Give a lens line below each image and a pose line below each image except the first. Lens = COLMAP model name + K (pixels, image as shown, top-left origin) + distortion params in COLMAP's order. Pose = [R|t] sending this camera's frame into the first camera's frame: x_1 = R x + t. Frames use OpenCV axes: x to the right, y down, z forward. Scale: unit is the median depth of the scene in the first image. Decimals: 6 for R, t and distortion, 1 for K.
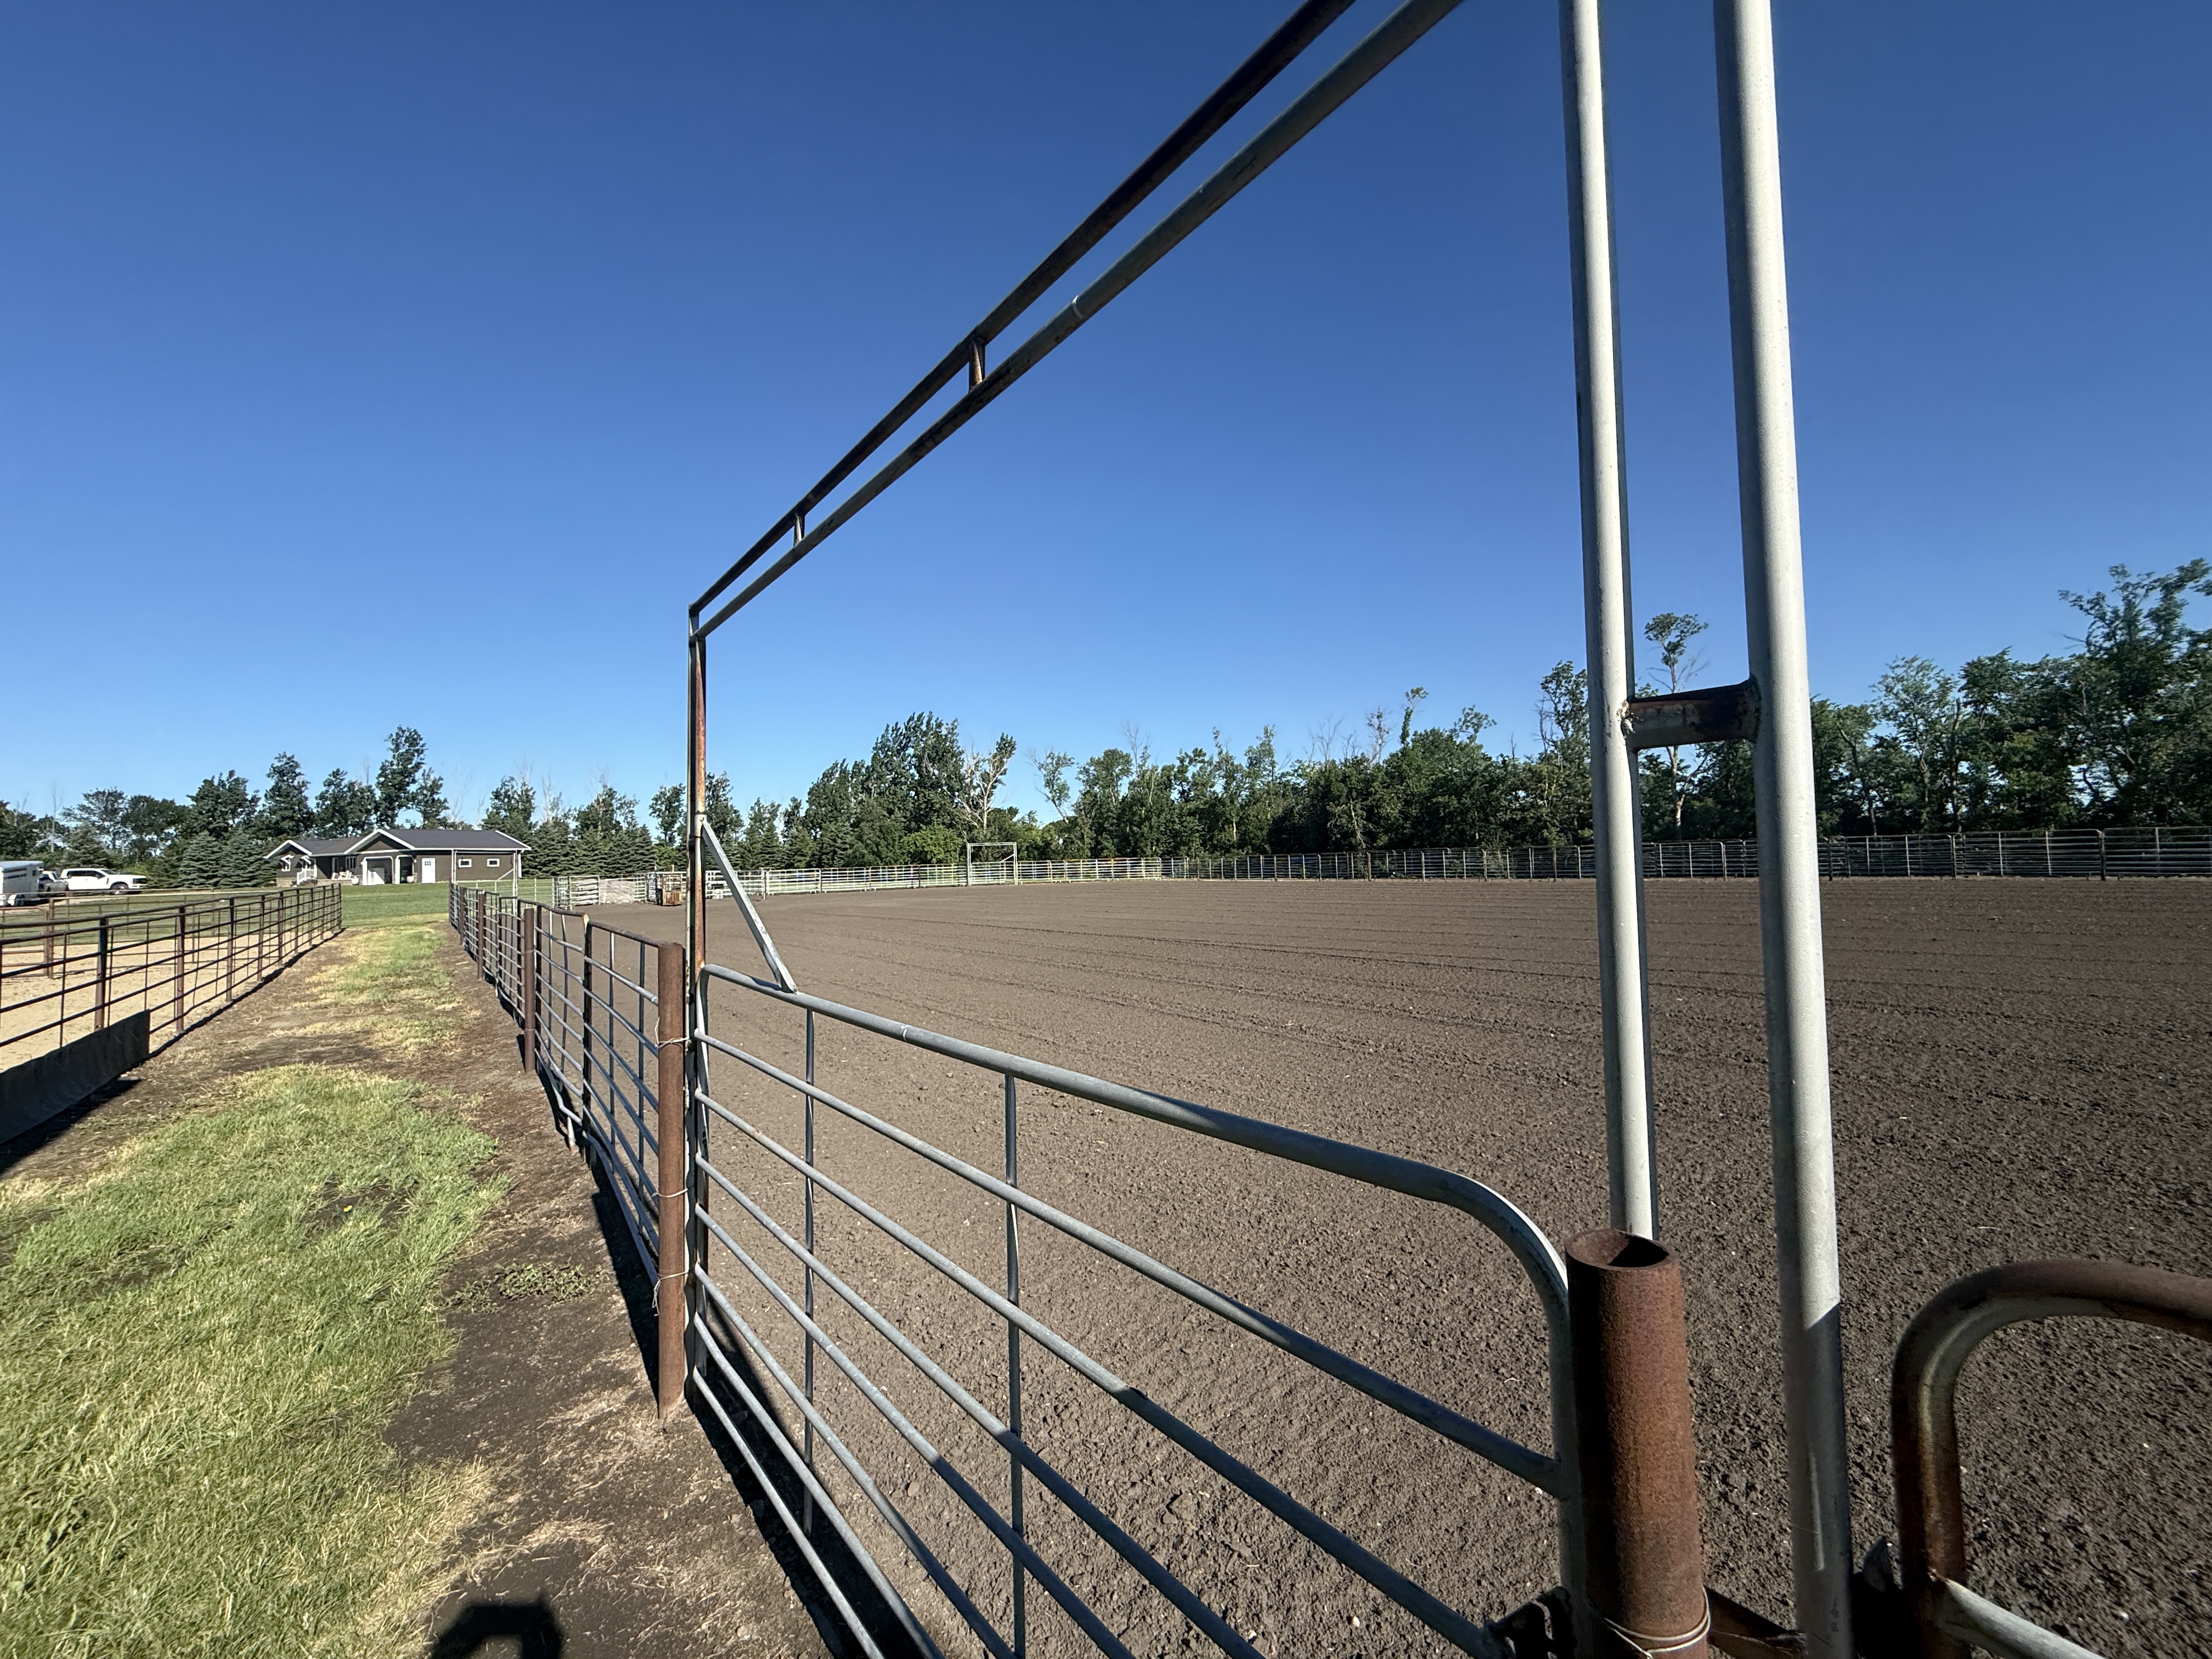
lens RADIAL K [[879.6, 0, 1106.8], [0, 879.6, 813.3], [0, 0, 1]] dist [0.000118, -0.000068]
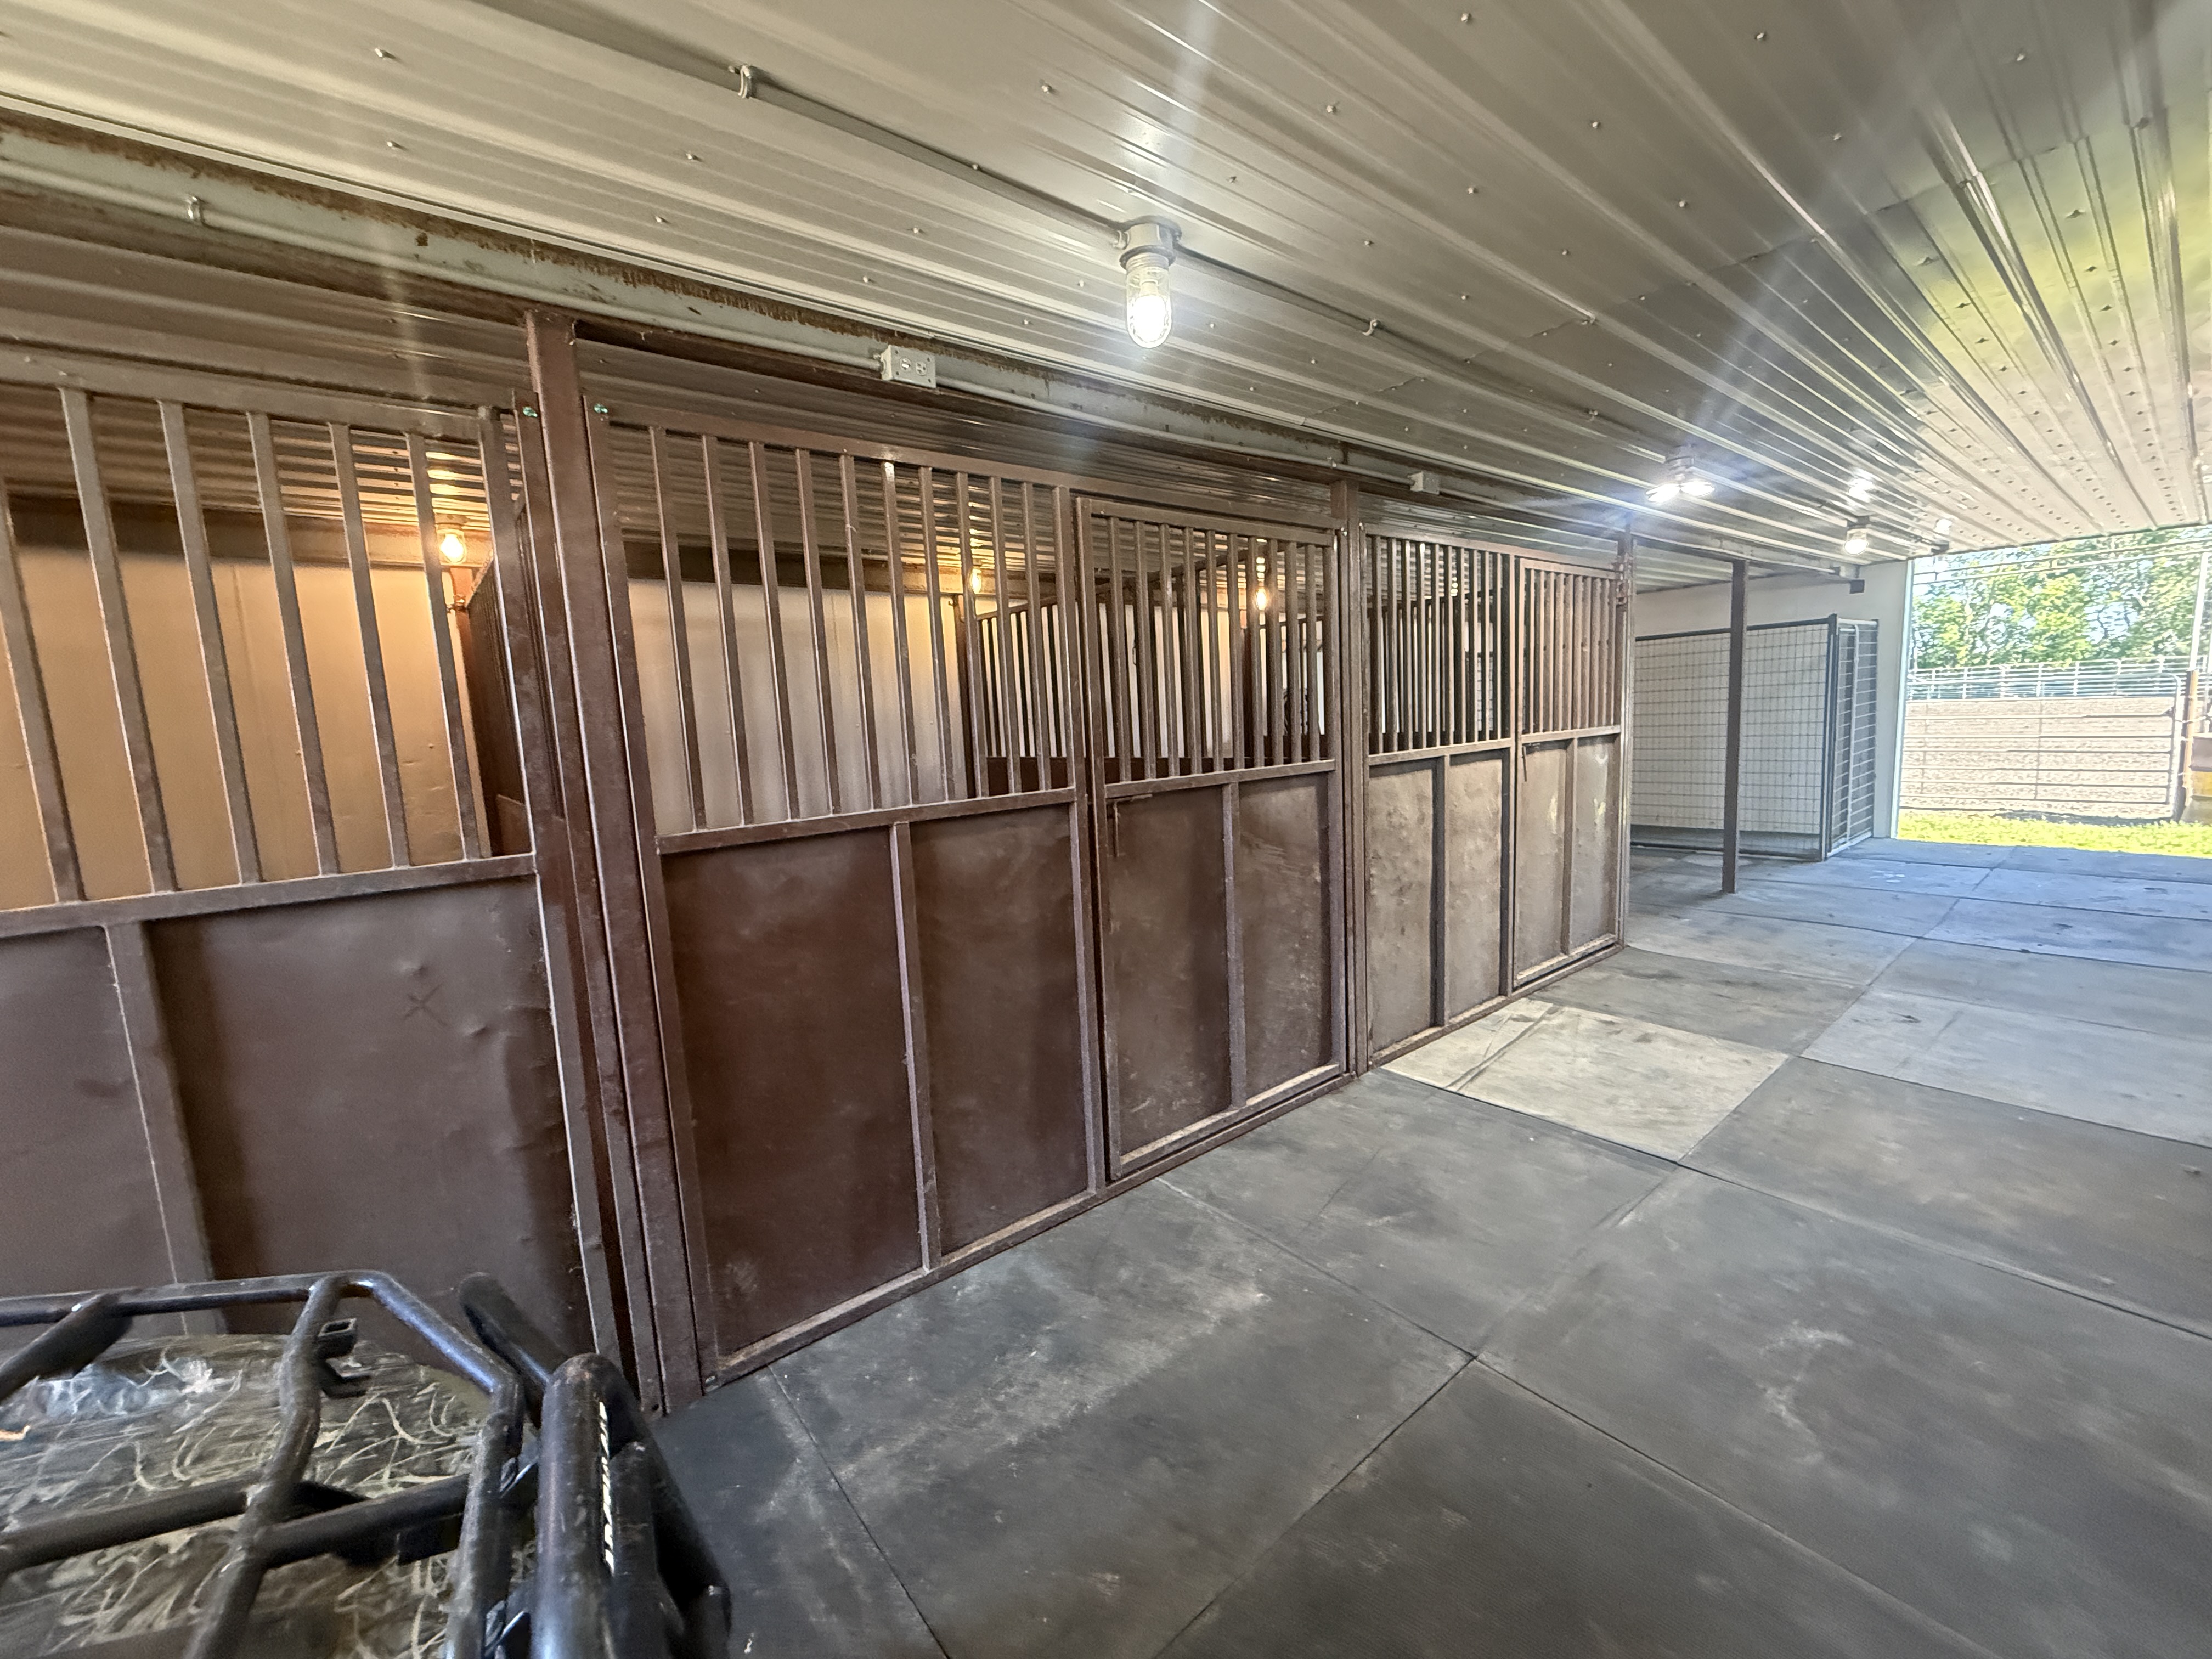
lens RADIAL K [[880.2, 0, 1101.3], [0, 880.2, 828.6], [0, 0, 1]] dist [0.000130, -0.000516]
pose [[0.999613, -0.022459, 0.016386, -0.134061], [0.019232, 0.984238, 0.175798, 0.002446], [-0.020076, -0.175415, 0.984290, -0.098431]]
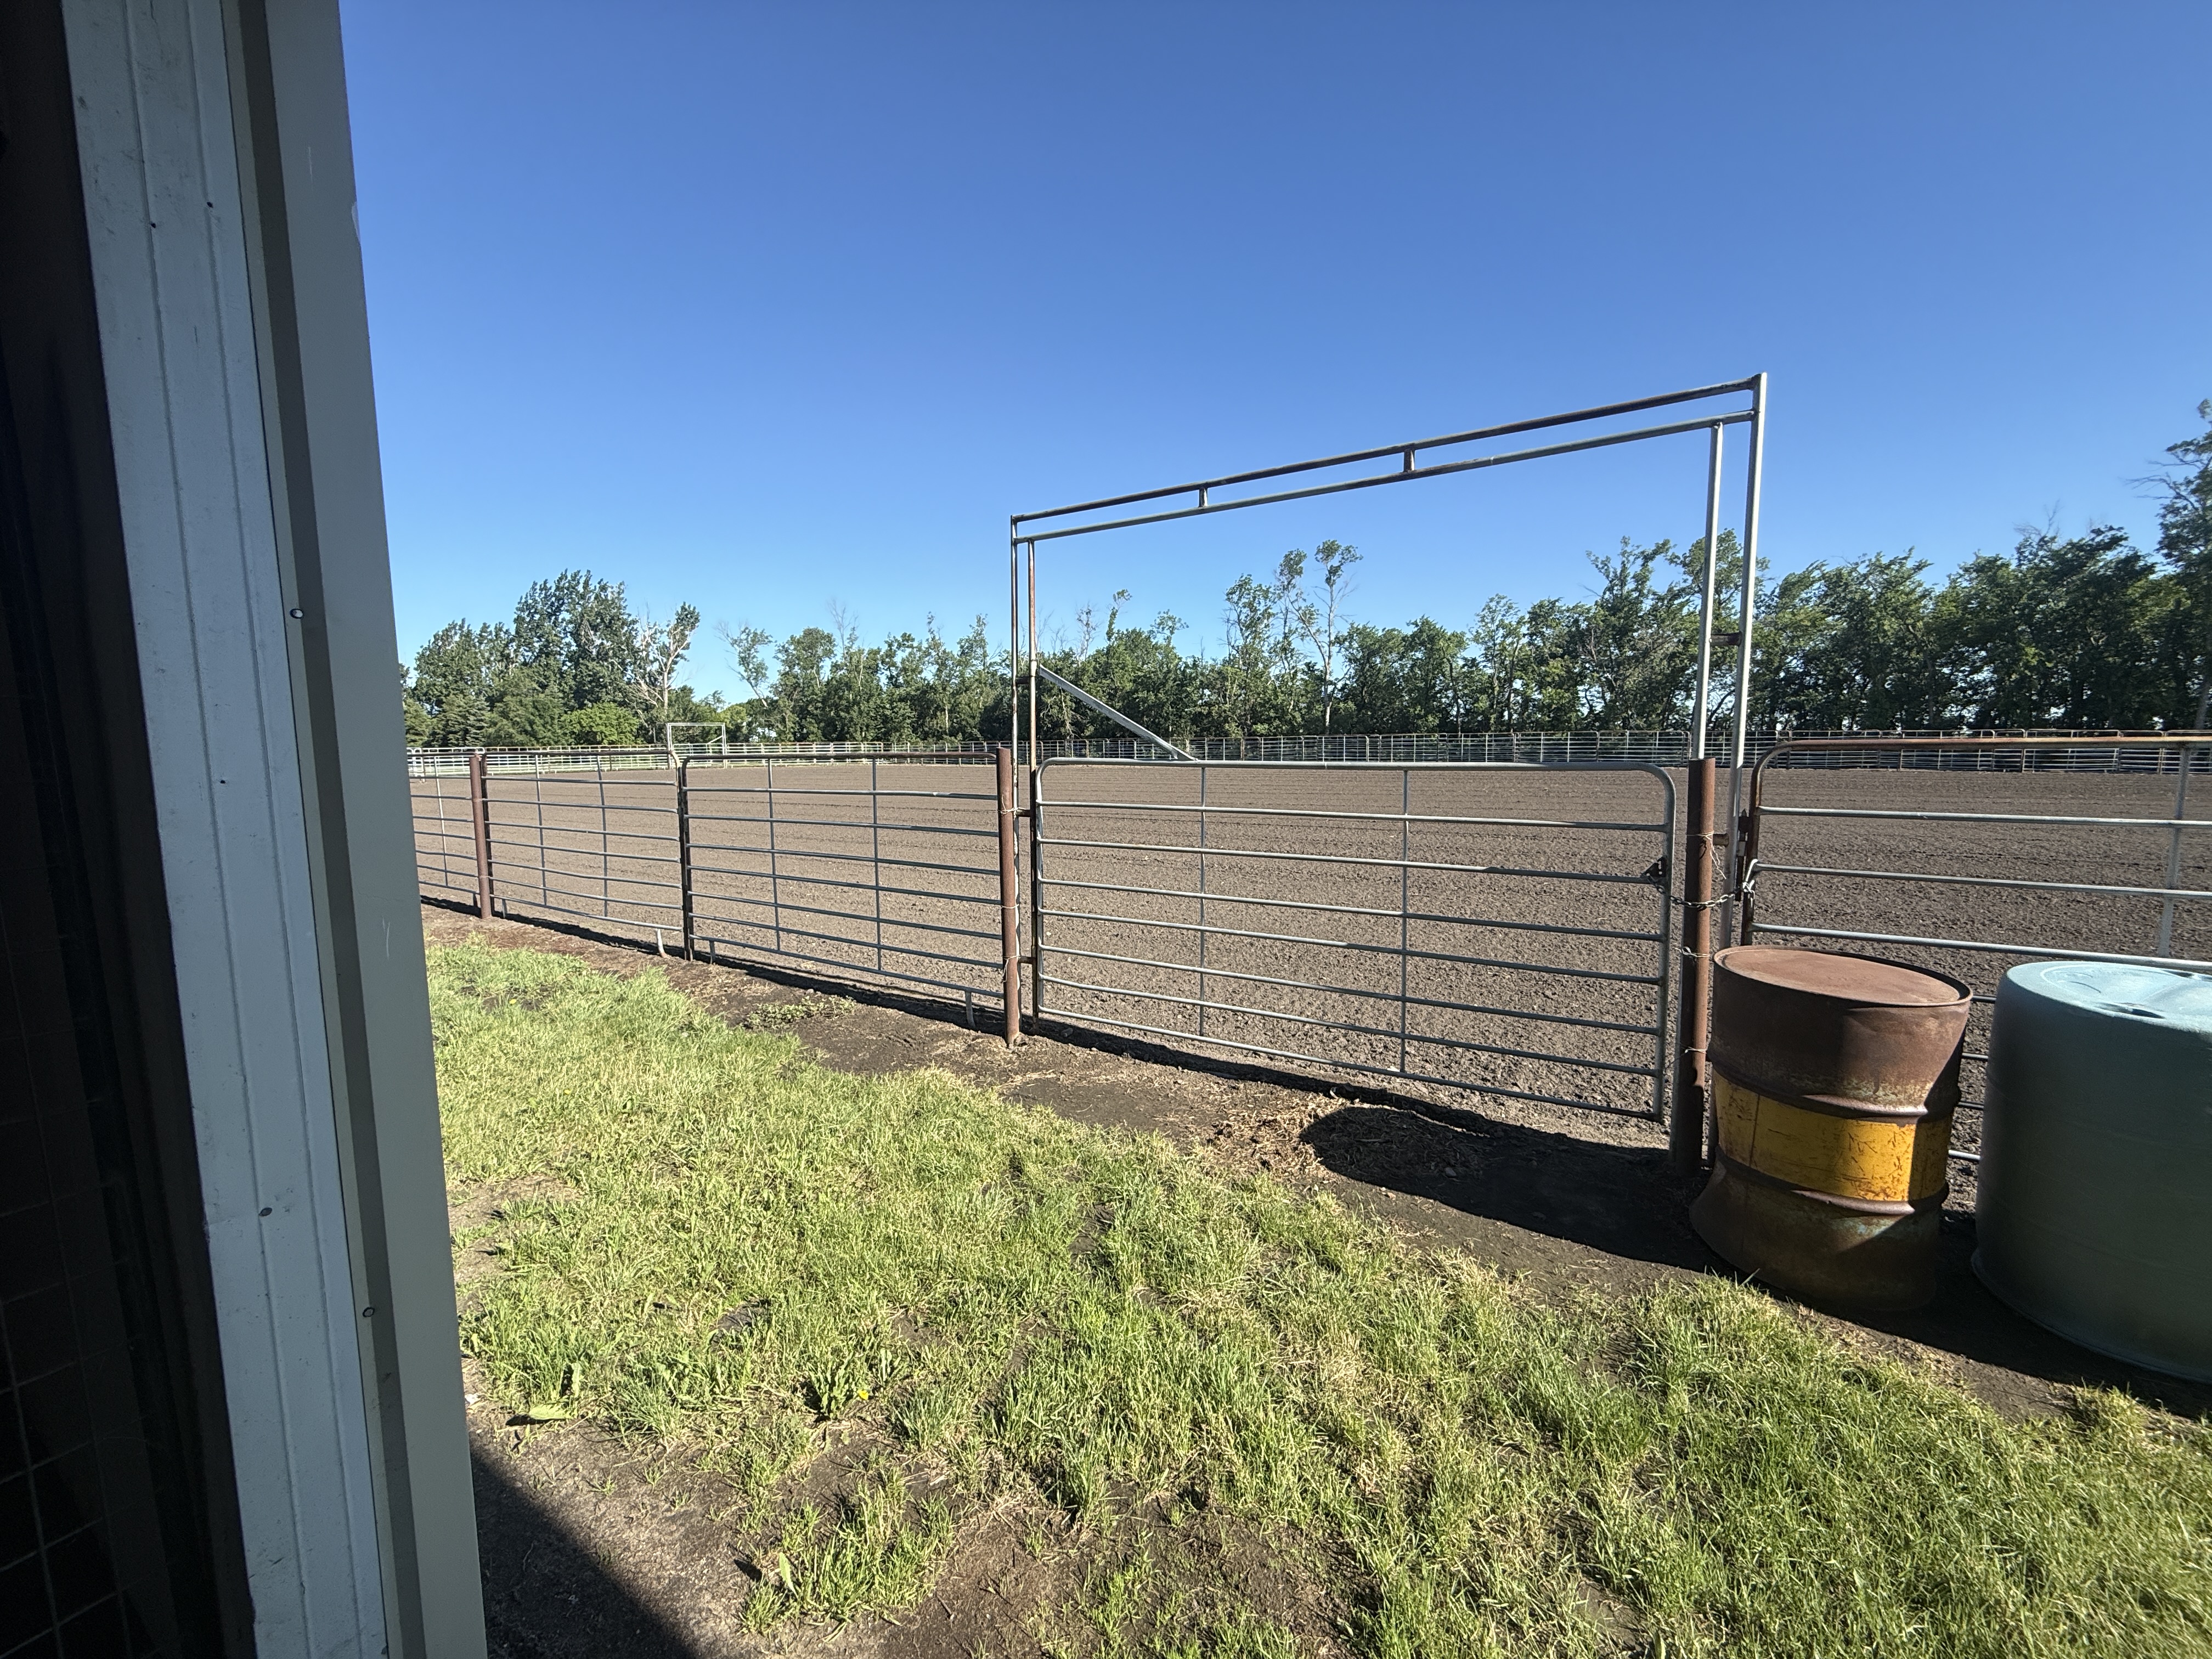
lens RADIAL K [[880.2, 0, 1101.3], [0, 880.2, 828.6], [0, 0, 1]] dist [0.000130, -0.000516]
pose [[0.937795, -0.014515, 0.346886, -0.039331], [-0.034262, 0.990380, 0.134067, 0.003608], [-0.345495, -0.137612, 0.928276, -0.021266]]
